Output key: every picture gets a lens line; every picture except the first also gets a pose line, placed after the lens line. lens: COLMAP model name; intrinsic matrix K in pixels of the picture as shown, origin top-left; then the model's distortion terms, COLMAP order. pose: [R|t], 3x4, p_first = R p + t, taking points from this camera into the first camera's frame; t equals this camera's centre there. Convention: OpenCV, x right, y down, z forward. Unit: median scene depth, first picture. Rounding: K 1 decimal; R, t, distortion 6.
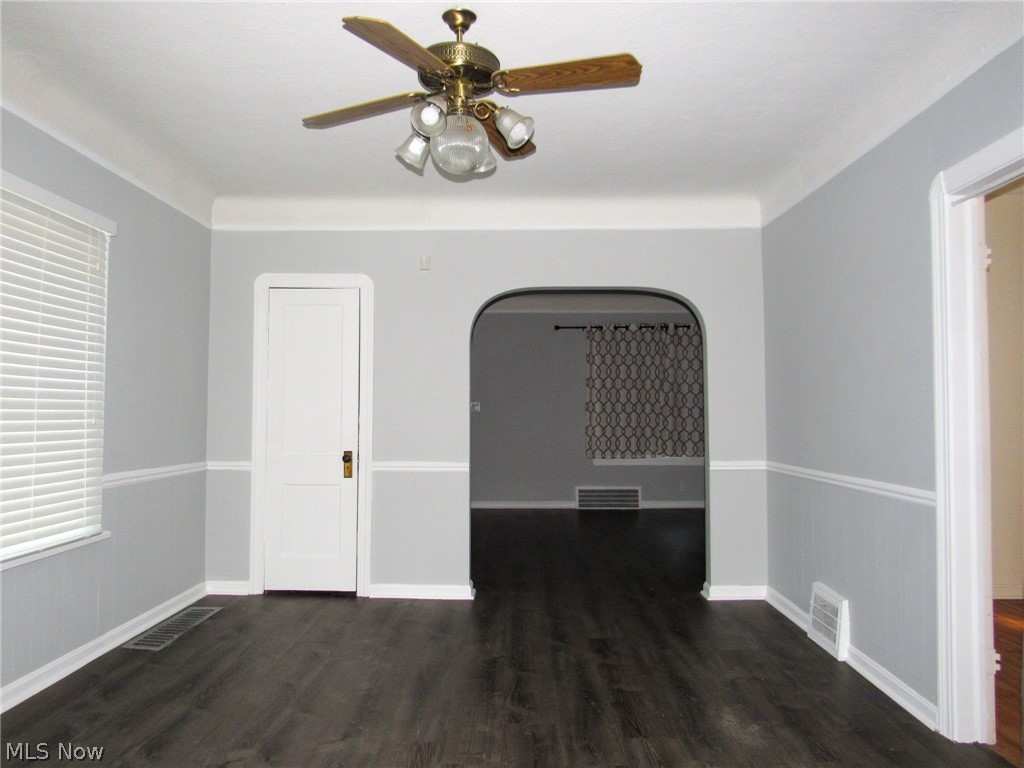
lens RADIAL K [[724.7, 0, 512.2], [0, 724.7, 388.1], [0, 0, 1]] dist [-0.027583, -0.005600]
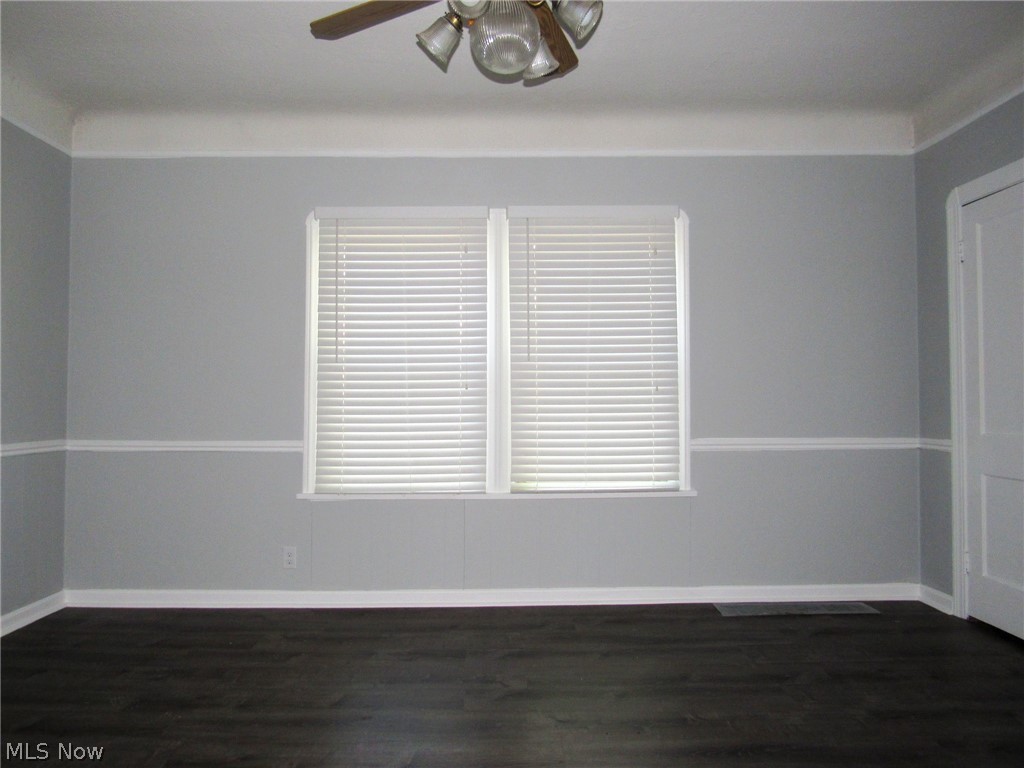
lens RADIAL K [[728.1, 0, 496.8], [0, 728.1, 384.1], [0, 0, 1]] dist [-0.025598, -0.001595]
pose [[0.015813, -0.028586, -0.999466, 0.685780], [0.043468, 0.998666, -0.027875, 0.069551], [0.998930, -0.043004, 0.017035, 0.878594]]
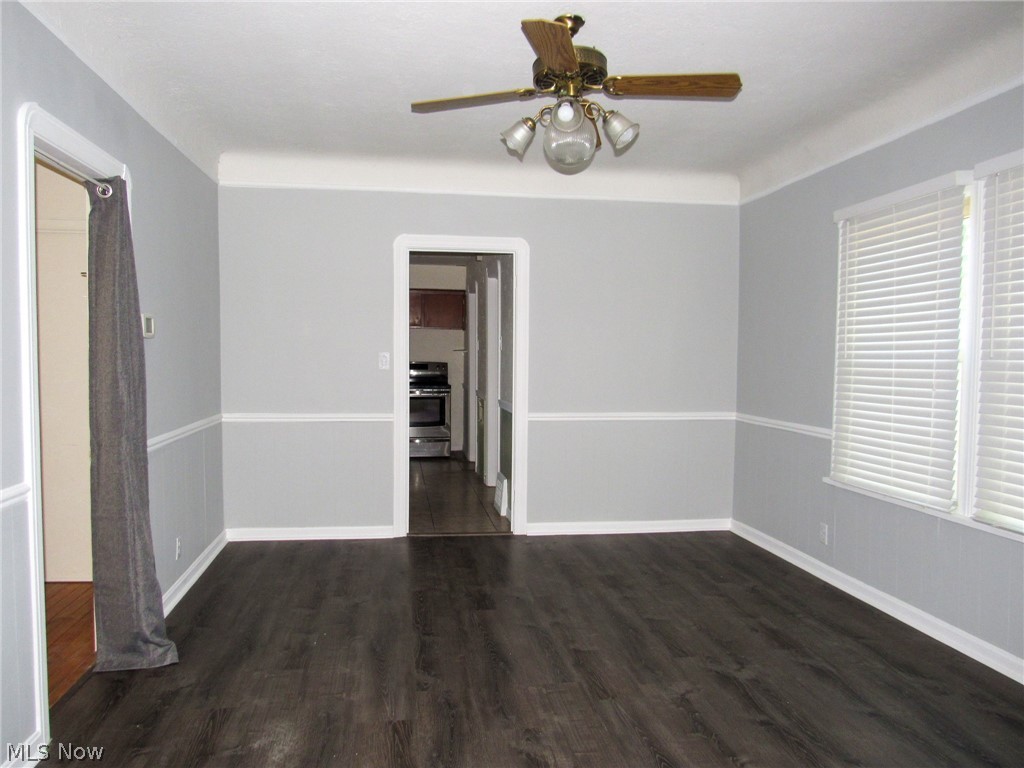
lens RADIAL K [[724.7, 0, 512.2], [0, 724.7, 388.1], [0, 0, 1]] dist [-0.027583, -0.005600]
pose [[-0.986395, -0.007417, -0.164225, 0.179273], [-0.008460, 0.999948, 0.005652, 0.032700], [0.164175, 0.006965, -0.986407, 1.904960]]
